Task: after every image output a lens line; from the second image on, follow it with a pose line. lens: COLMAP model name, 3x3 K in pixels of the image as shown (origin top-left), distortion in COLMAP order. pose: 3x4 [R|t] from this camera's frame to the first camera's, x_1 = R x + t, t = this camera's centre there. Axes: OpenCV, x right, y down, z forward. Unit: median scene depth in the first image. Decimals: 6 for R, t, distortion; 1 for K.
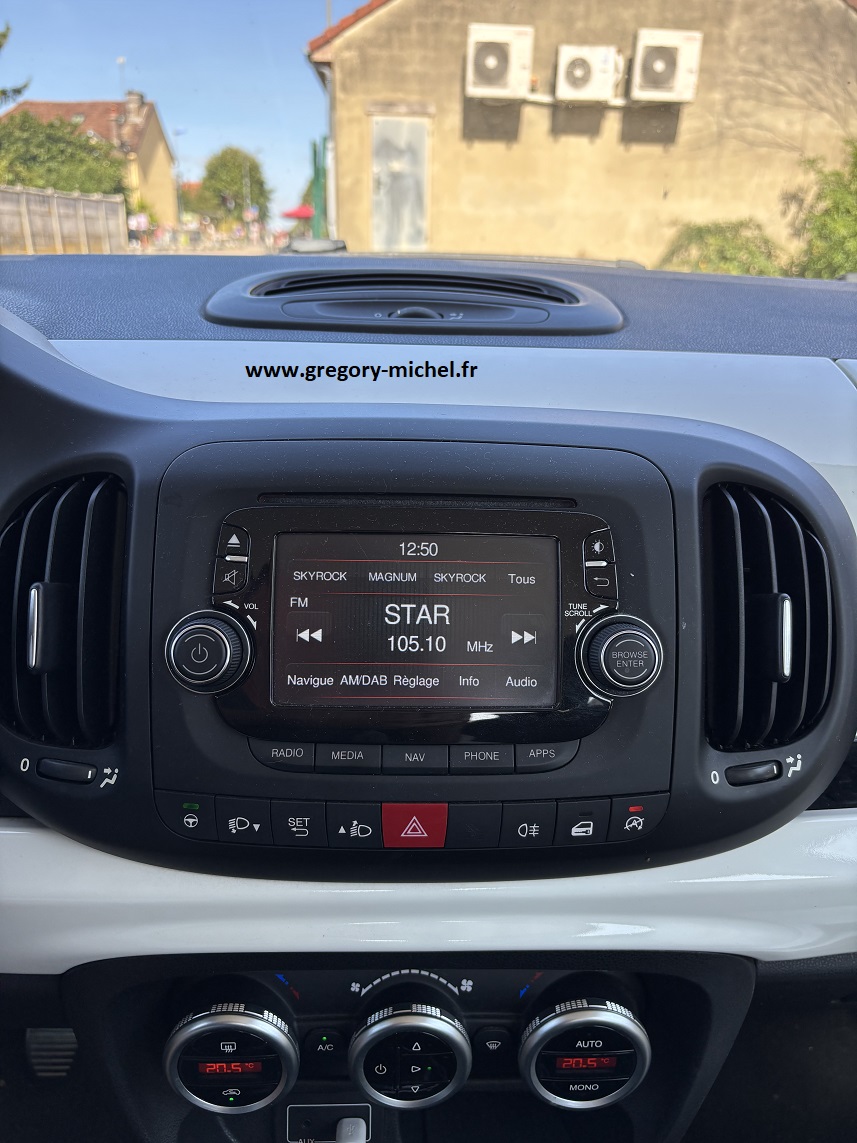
lens RADIAL K [[831.5, 0, 433.7], [0, 831.5, 561.3], [0, 0, 1]] dist [0.023631, -0.046405]
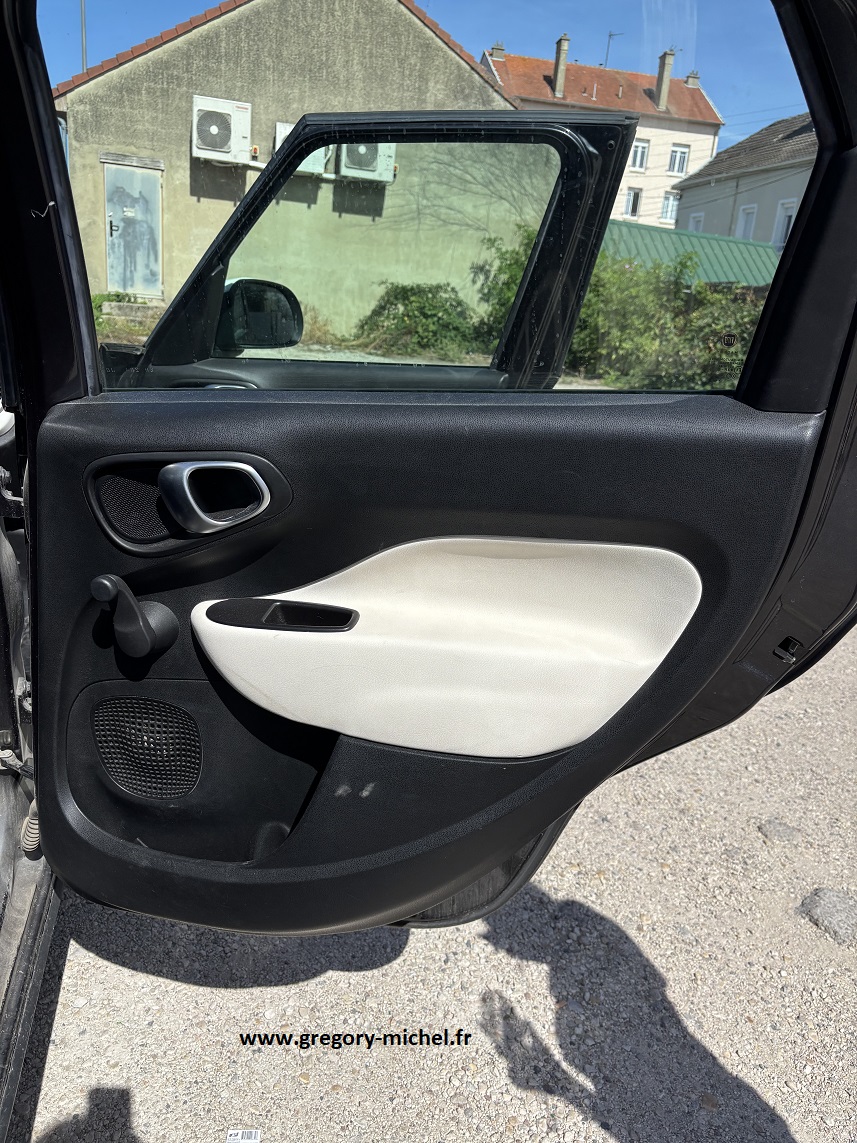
lens RADIAL K [[831.5, 0, 430.4], [0, 831.5, 576.5], [0, 0, 1]] dist [0.023631, -0.046405]
pose [[0.974784, -0.004092, 0.223115, 0.095248], [0.012363, 0.999287, -0.035685, 0.047357], [-0.222810, 0.037543, 0.974139, -0.136019]]
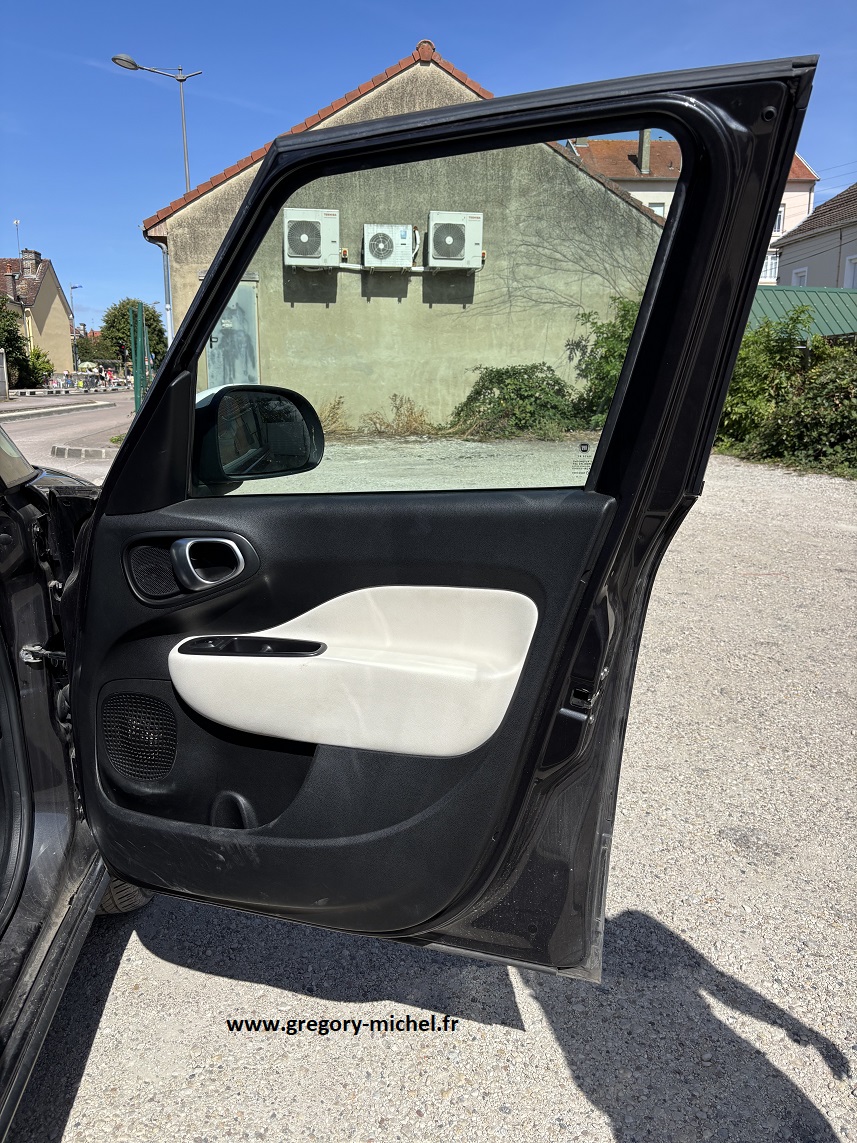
lens RADIAL K [[831.5, 0, 431.5], [0, 831.5, 575.6], [0, 0, 1]] dist [0.023631, -0.046405]
pose [[0.994795, -0.039676, 0.093856, 0.111629], [0.052080, 0.989659, -0.133652, 0.027119], [-0.087582, 0.137844, 0.986574, -0.087366]]
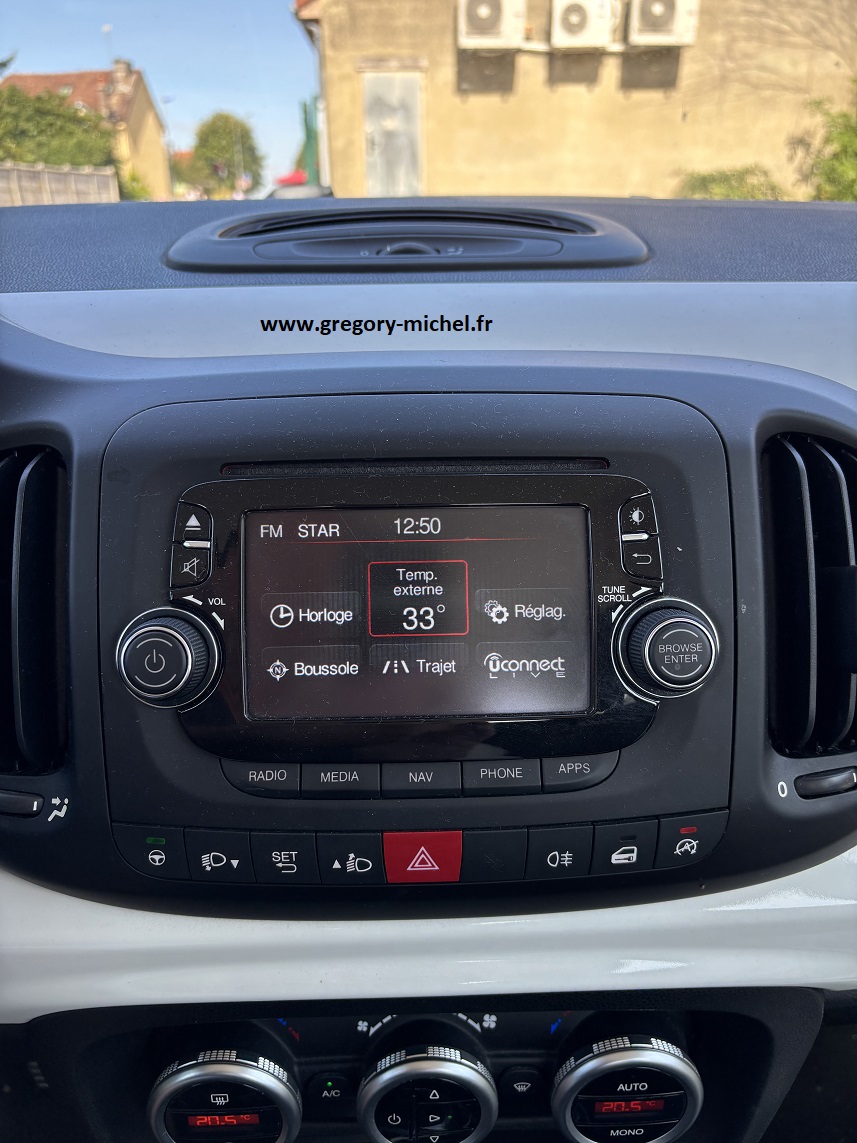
lens RADIAL K [[831.5, 0, 425.6], [0, 831.5, 561.3], [0, 0, 1]] dist [0.023631, -0.046405]
pose [[0.999360, -0.030496, -0.018680, 0.000152], [0.031208, 0.998746, 0.039143, -0.000452], [0.017463, -0.039701, 0.999059, 0.006503]]
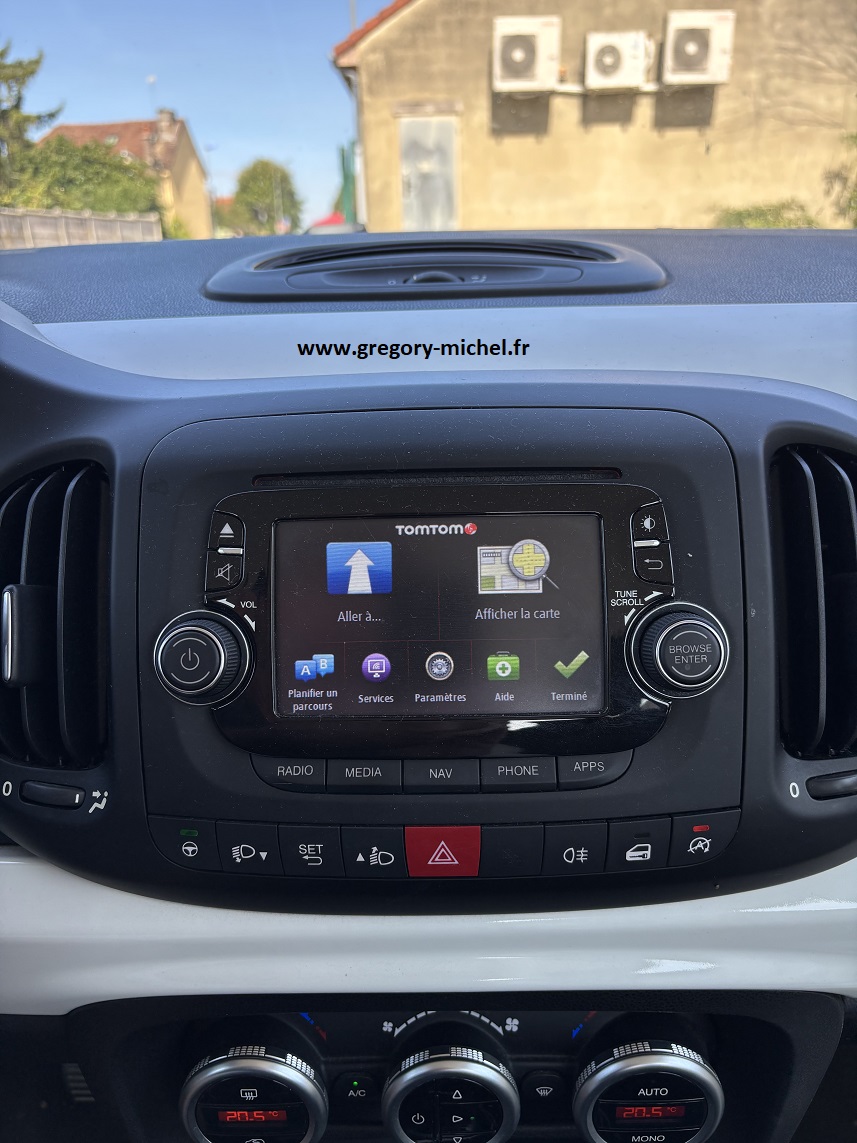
lens RADIAL K [[831.5, 0, 428.7], [0, 831.5, 574.2], [0, 0, 1]] dist [0.023631, -0.046405]
pose [[0.997862, -0.031339, -0.057357, 0.000794], [0.031943, 0.999443, 0.009643, 0.000732], [0.057023, -0.011454, 0.998307, 0.004935]]
